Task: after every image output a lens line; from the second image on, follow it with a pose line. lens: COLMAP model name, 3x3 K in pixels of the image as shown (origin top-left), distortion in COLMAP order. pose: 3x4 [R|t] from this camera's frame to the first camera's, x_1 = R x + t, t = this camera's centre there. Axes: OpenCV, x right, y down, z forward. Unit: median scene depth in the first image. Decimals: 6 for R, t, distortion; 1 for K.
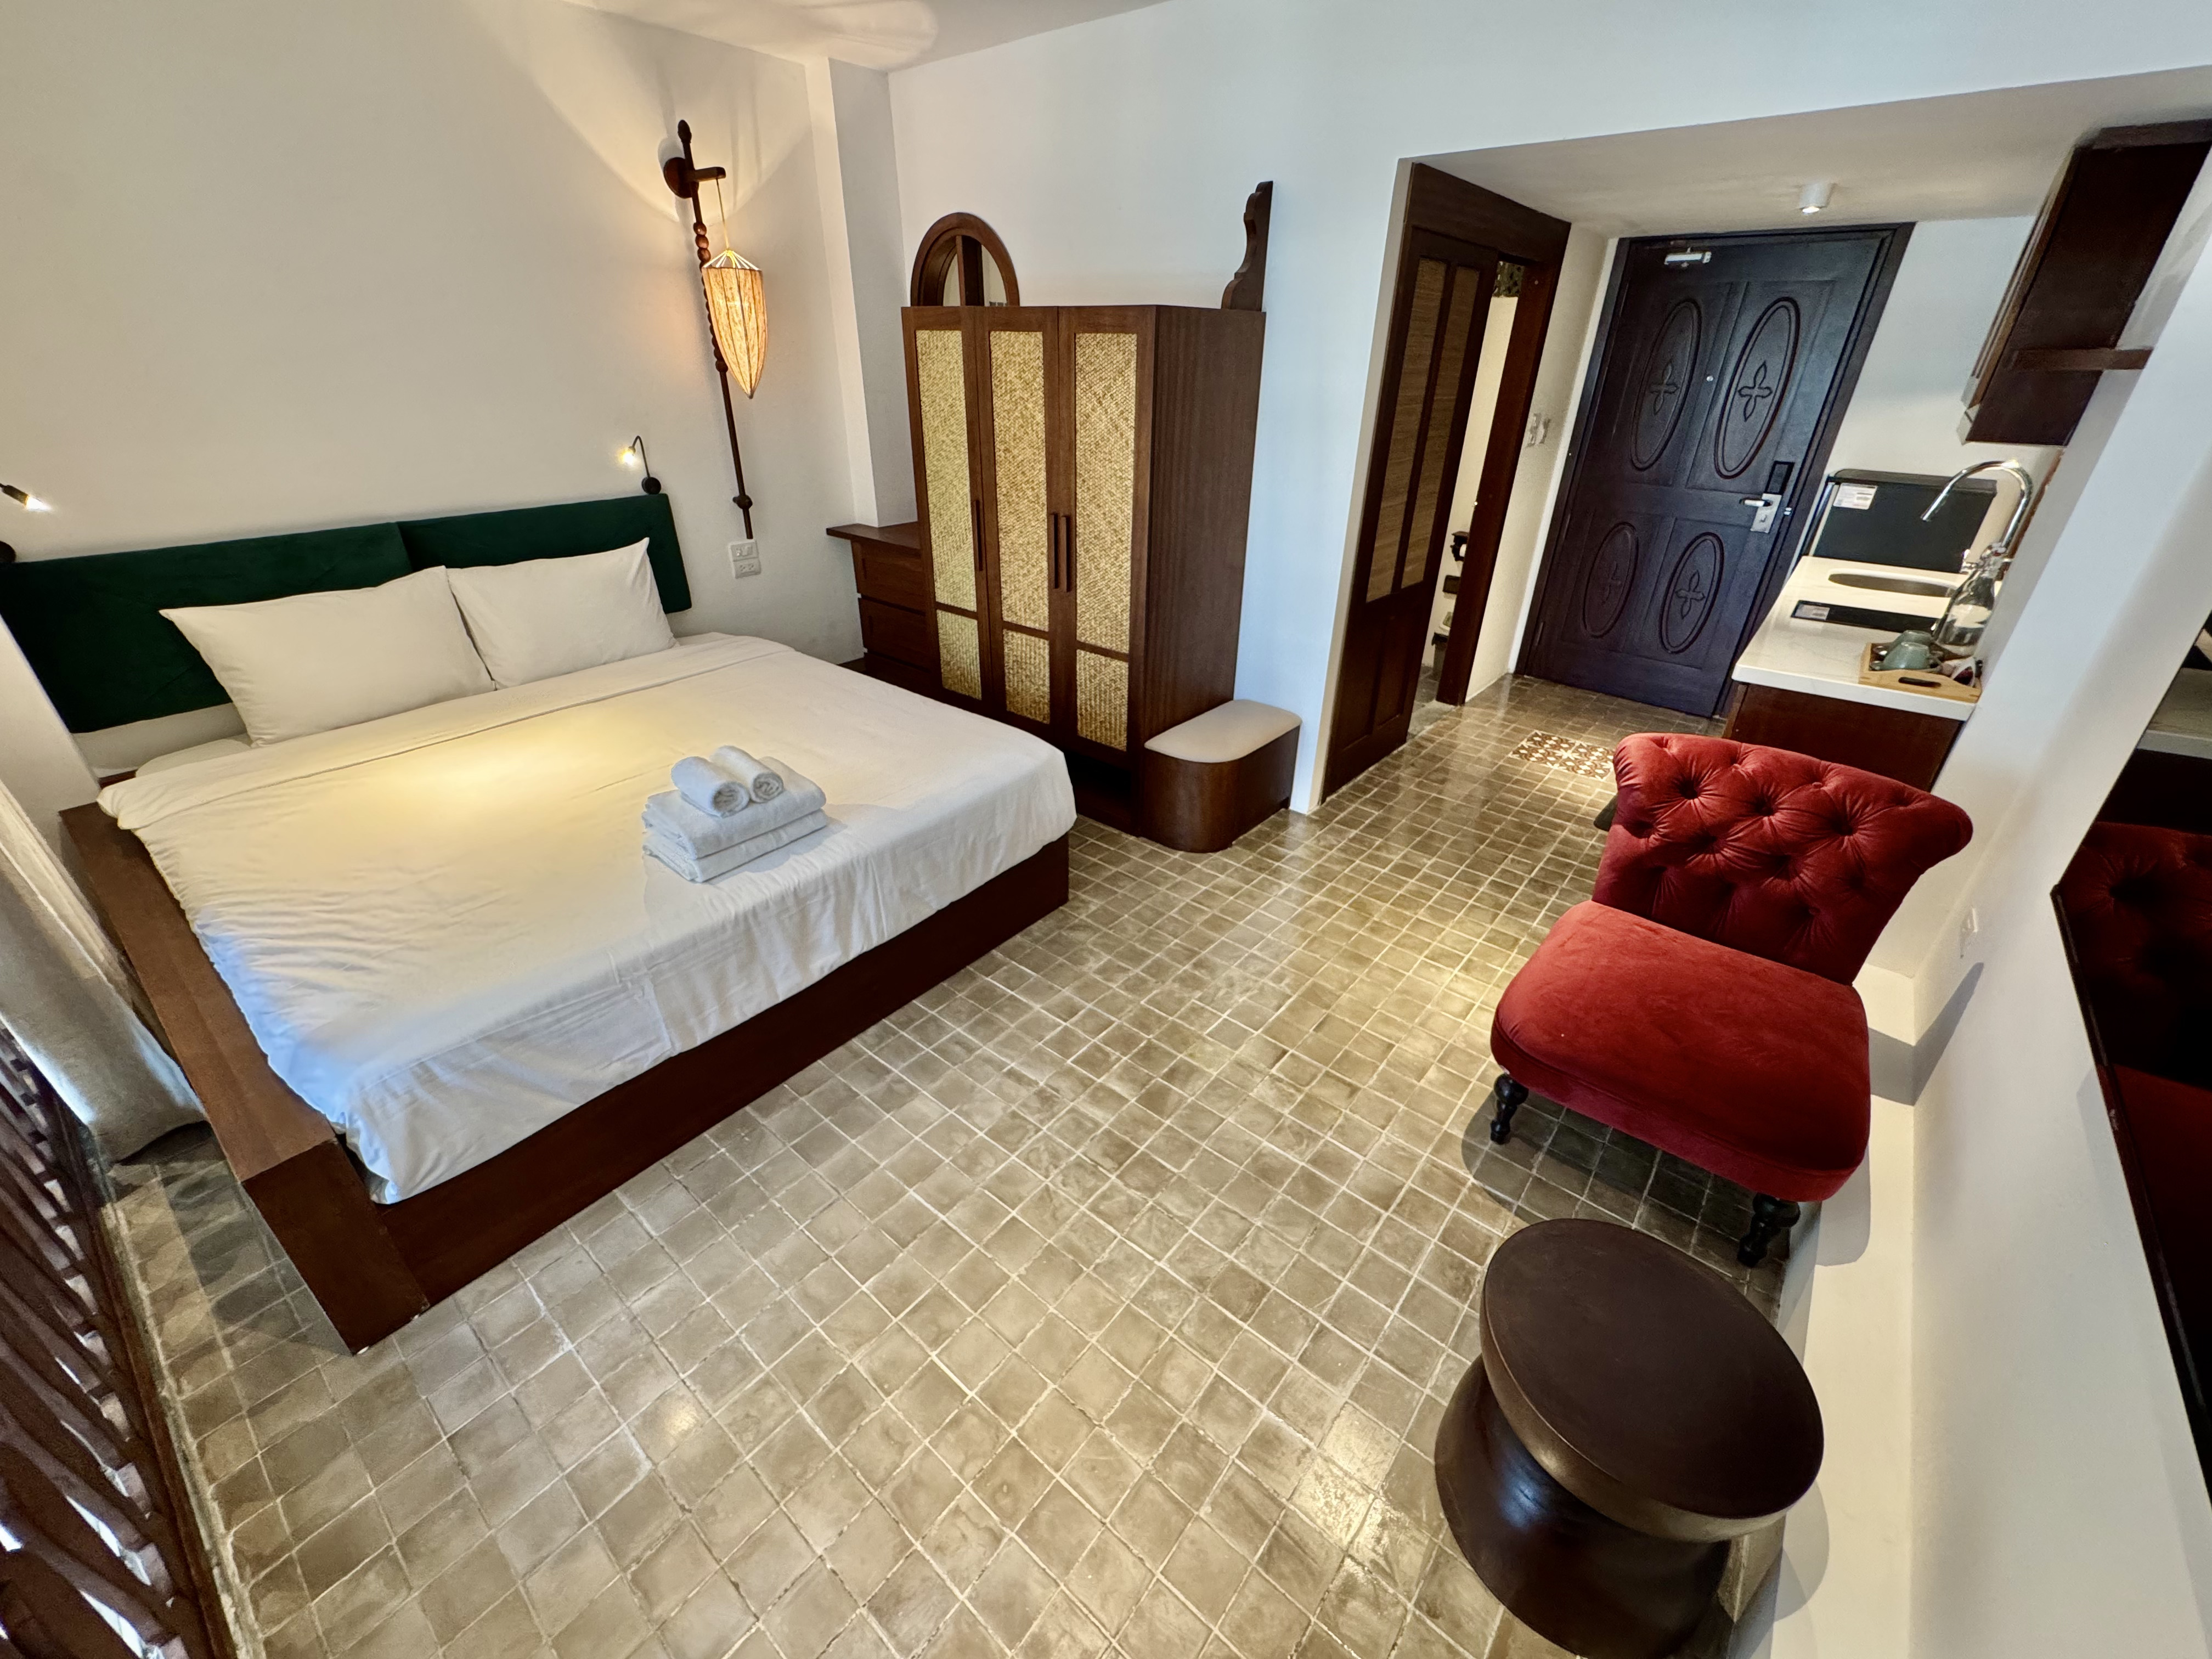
lens RADIAL K [[888.0, 0, 1108.5], [0, 888.0, 835.2], [0, 0, 1]] dist [-0.002543, 0.001099]
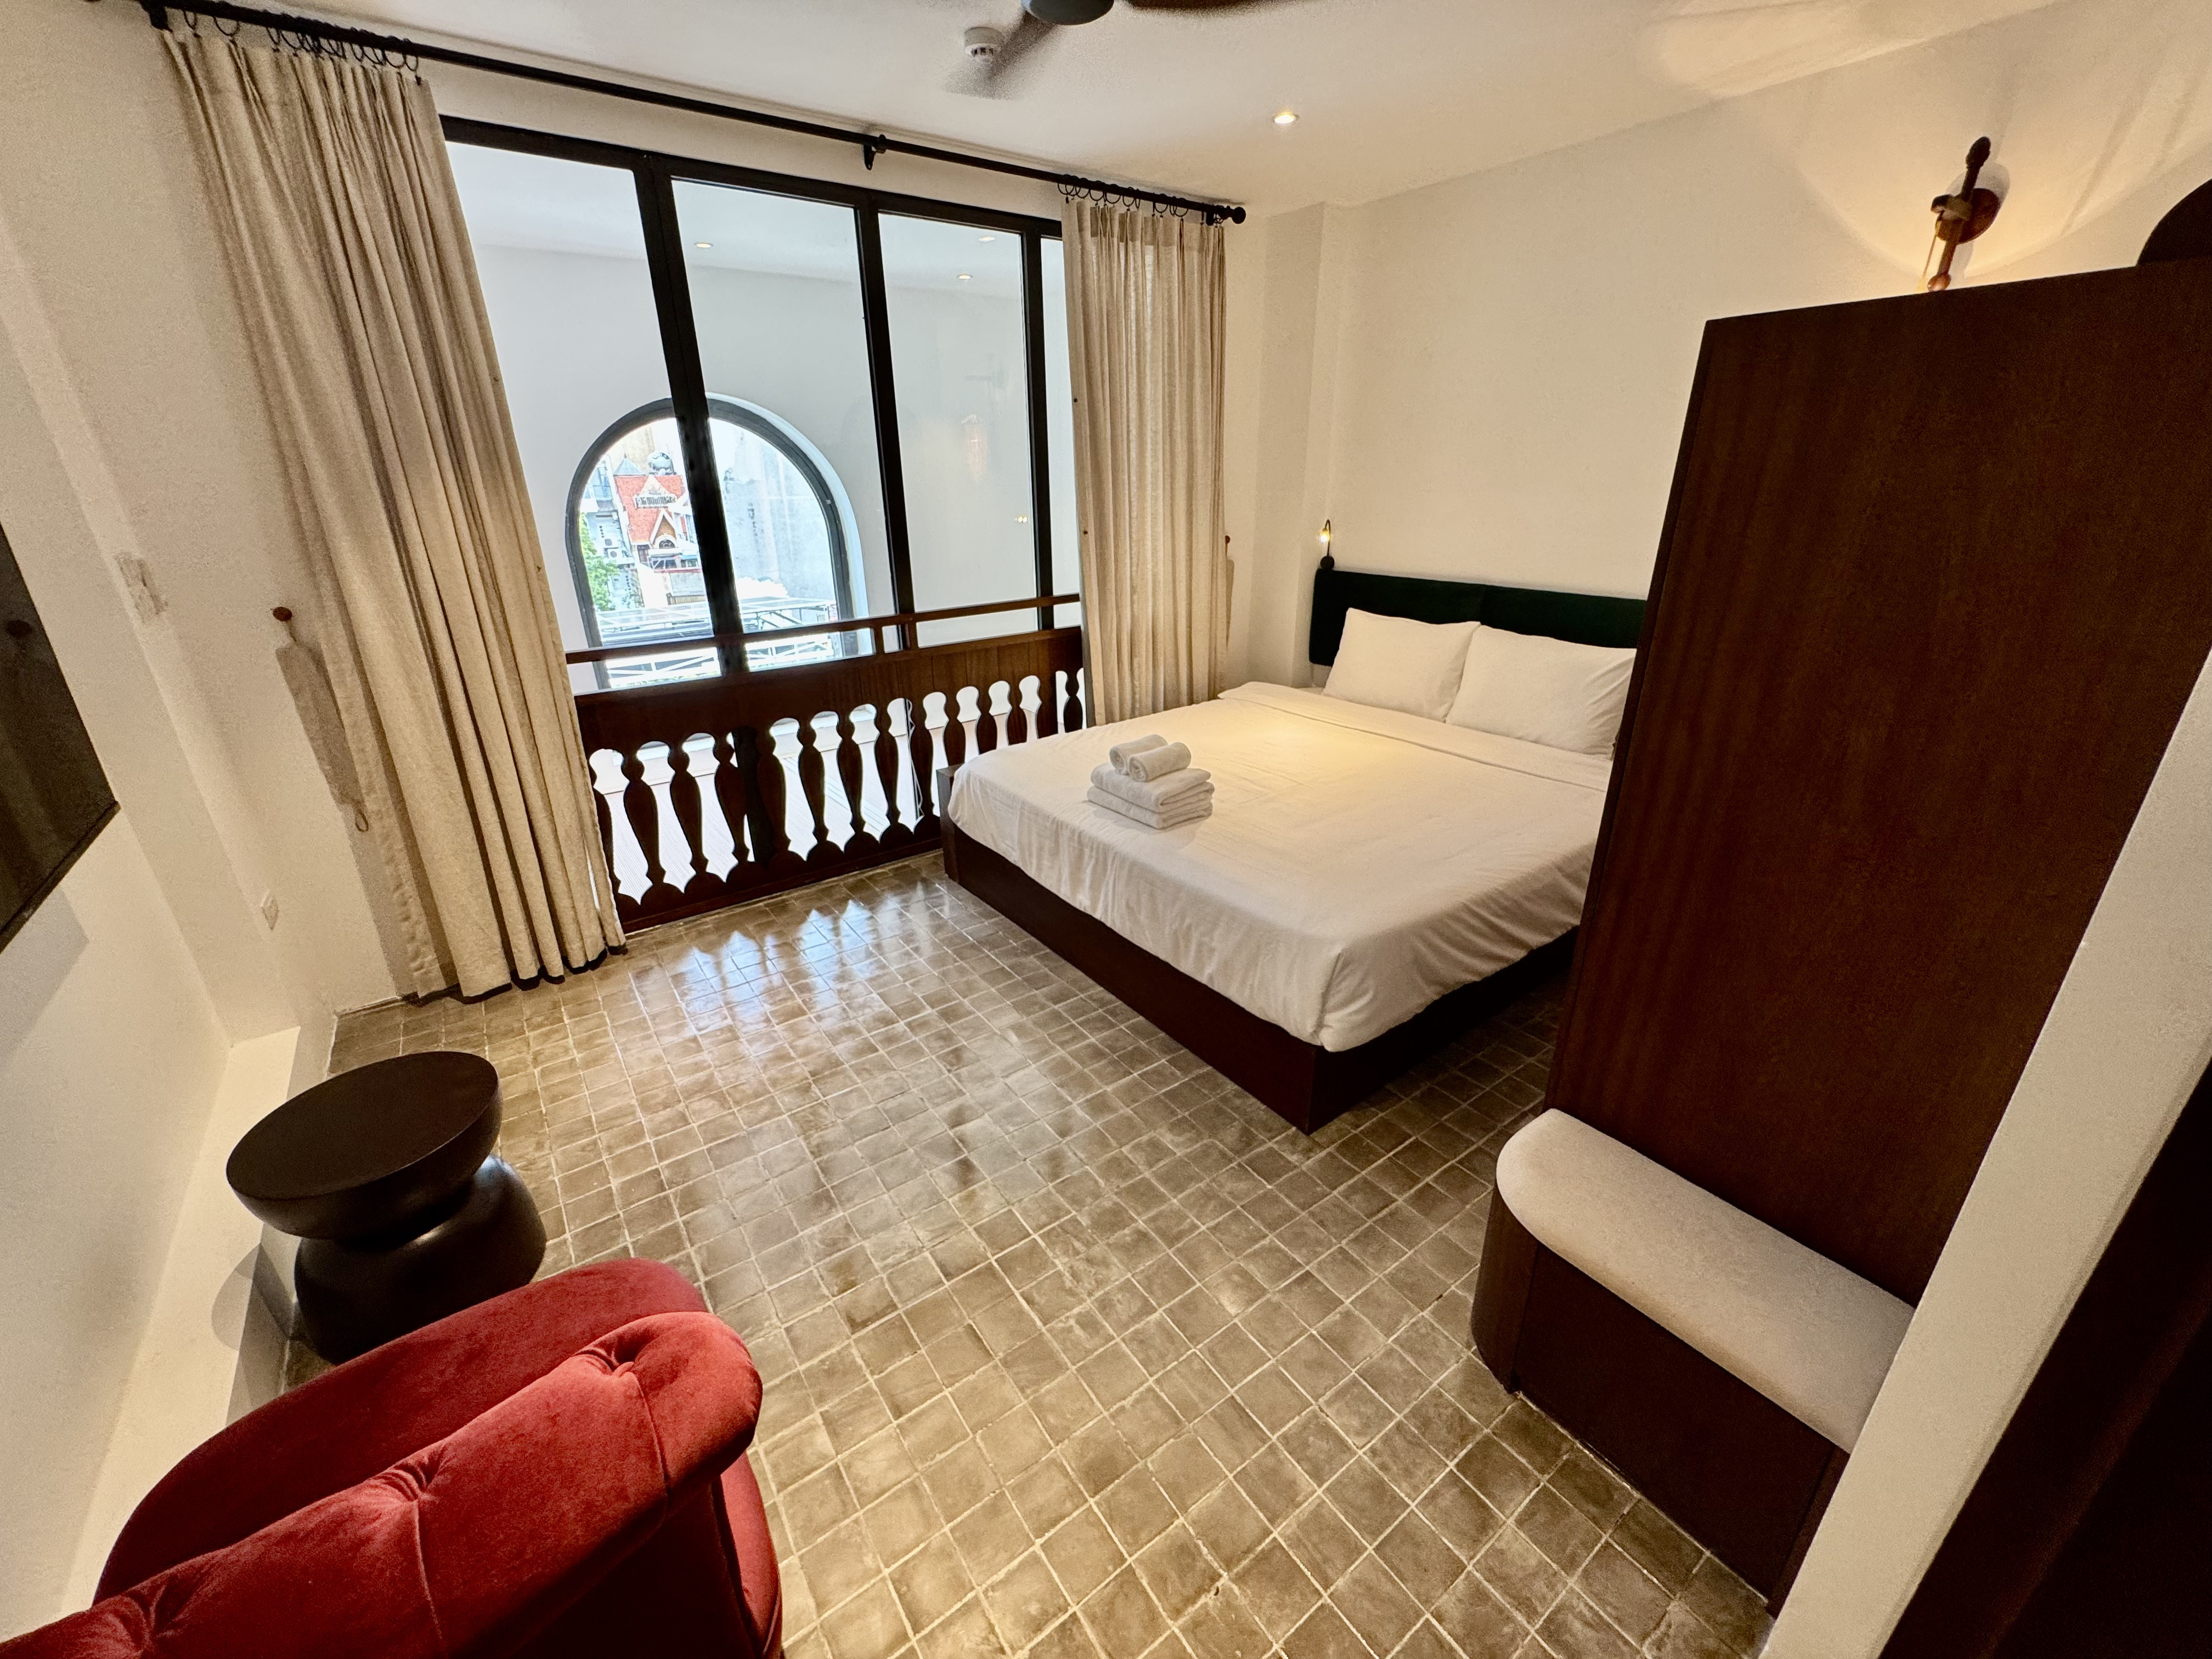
lens RADIAL K [[888.0, 0, 1108.5], [0, 888.0, 835.2], [0, 0, 1]] dist [-0.002543, 0.001099]
pose [[-0.255930, 0.355109, -0.899109, 0.759624], [-0.457226, 0.775007, 0.436243, -0.485732], [0.851730, 0.522743, -0.035982, 0.979757]]
